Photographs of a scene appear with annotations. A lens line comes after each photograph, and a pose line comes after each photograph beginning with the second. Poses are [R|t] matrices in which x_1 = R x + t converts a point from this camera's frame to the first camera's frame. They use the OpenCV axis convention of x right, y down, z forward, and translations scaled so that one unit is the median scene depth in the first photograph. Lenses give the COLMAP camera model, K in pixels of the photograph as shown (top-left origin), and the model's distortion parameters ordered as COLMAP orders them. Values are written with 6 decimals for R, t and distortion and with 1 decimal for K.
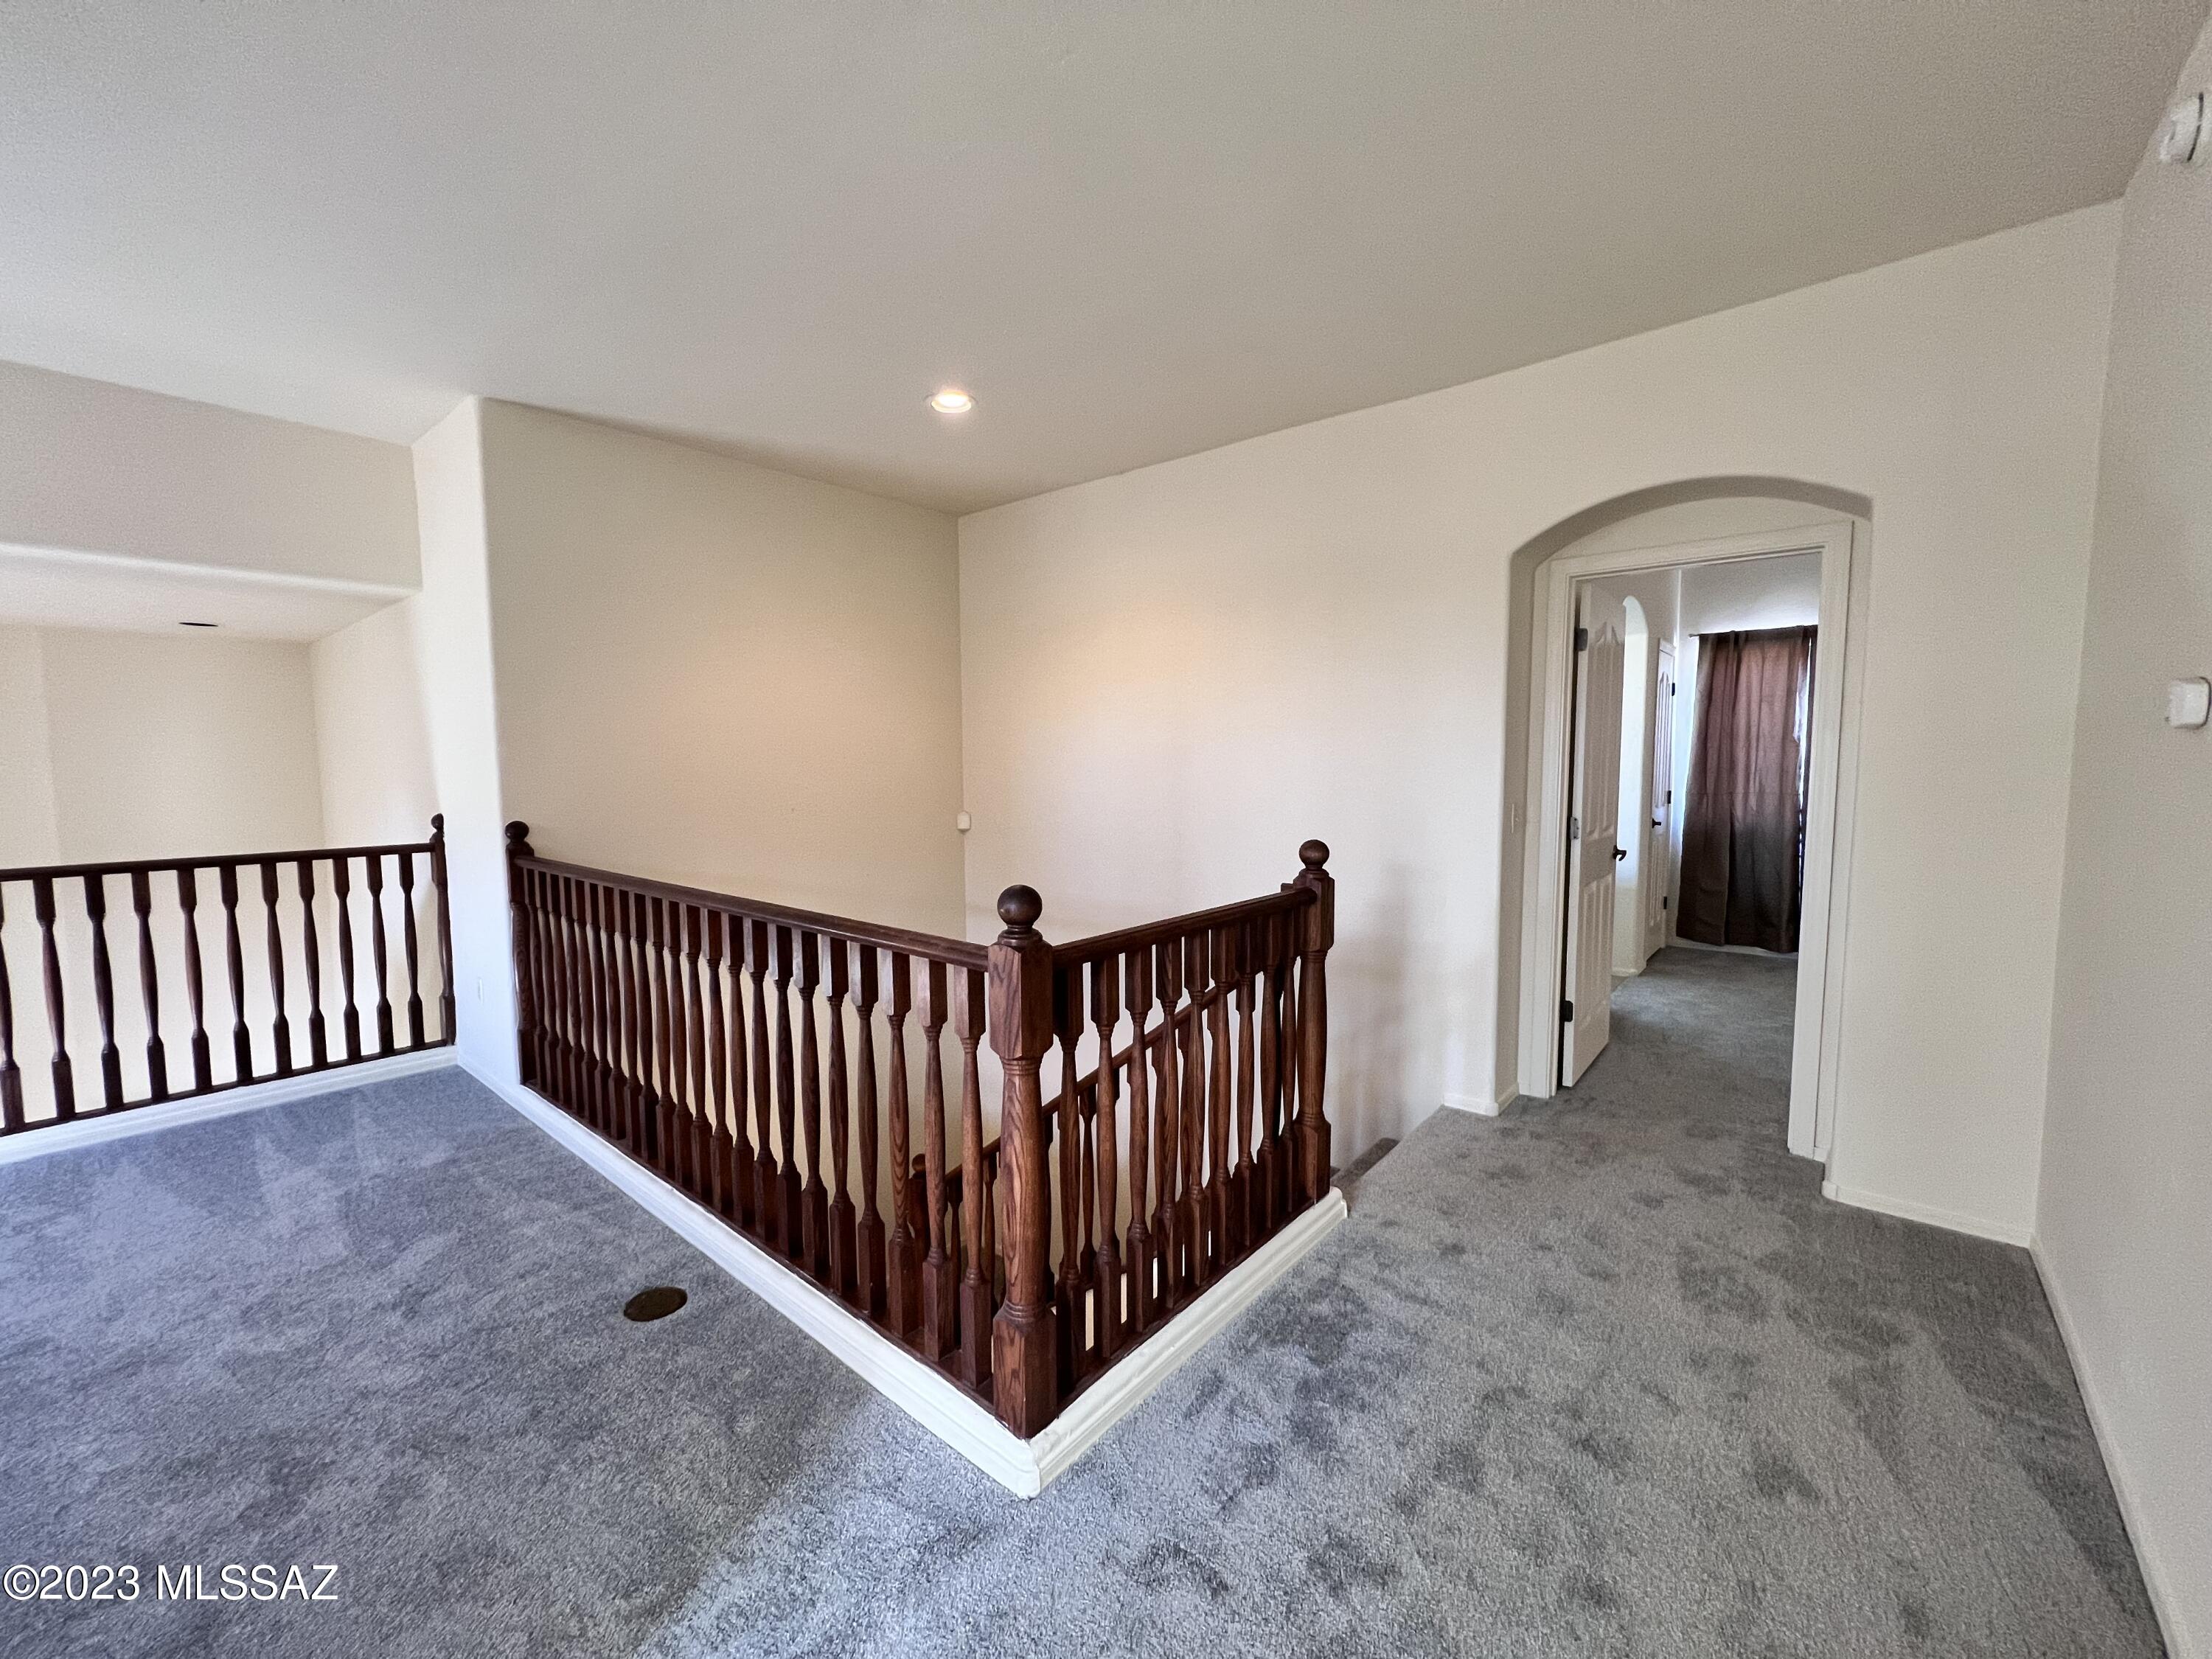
lens RADIAL K [[882.6, 0, 1110.4], [0, 882.6, 826.9], [0, 0, 1]] dist [-0.003259, 0.001242]
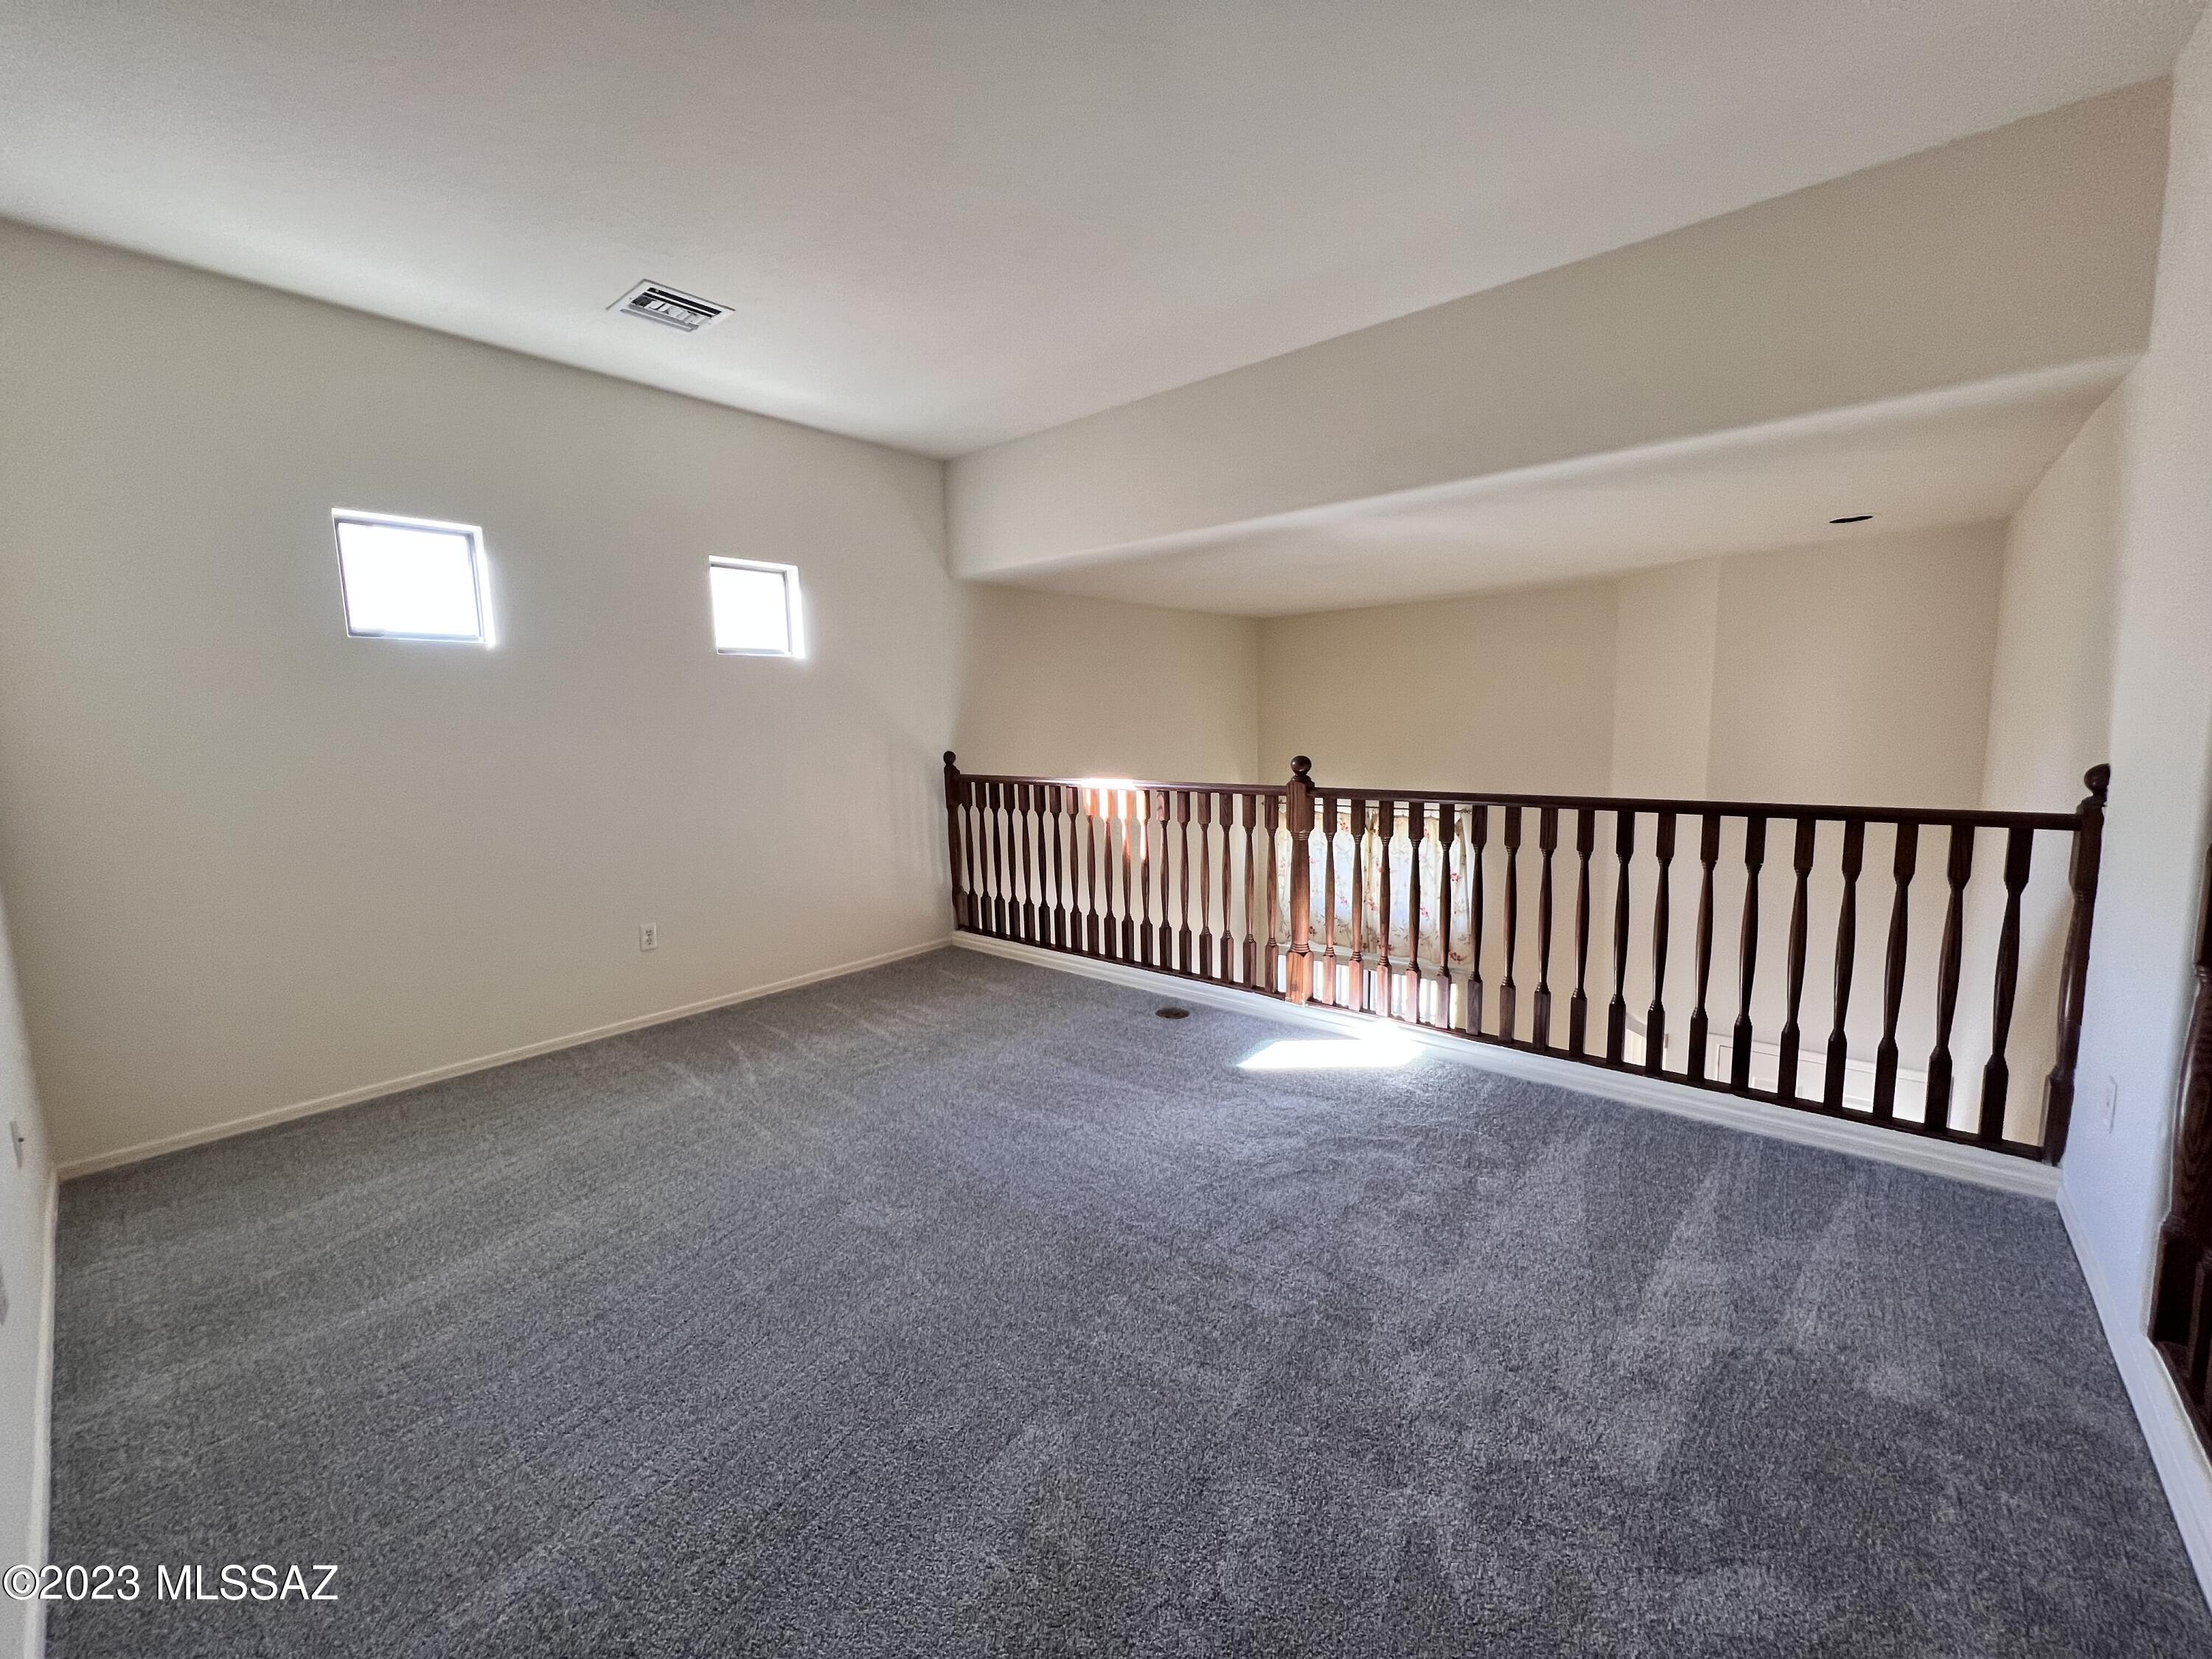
lens RADIAL K [[882.6, 0, 1109.9], [0, 882.6, 841.7], [0, 0, 1]] dist [-0.003259, 0.001242]
pose [[0.006927, 0.130376, -0.991440, -0.225222], [-0.068796, 0.989177, 0.129597, 0.004918], [0.997607, 0.067309, 0.015822, 0.397011]]
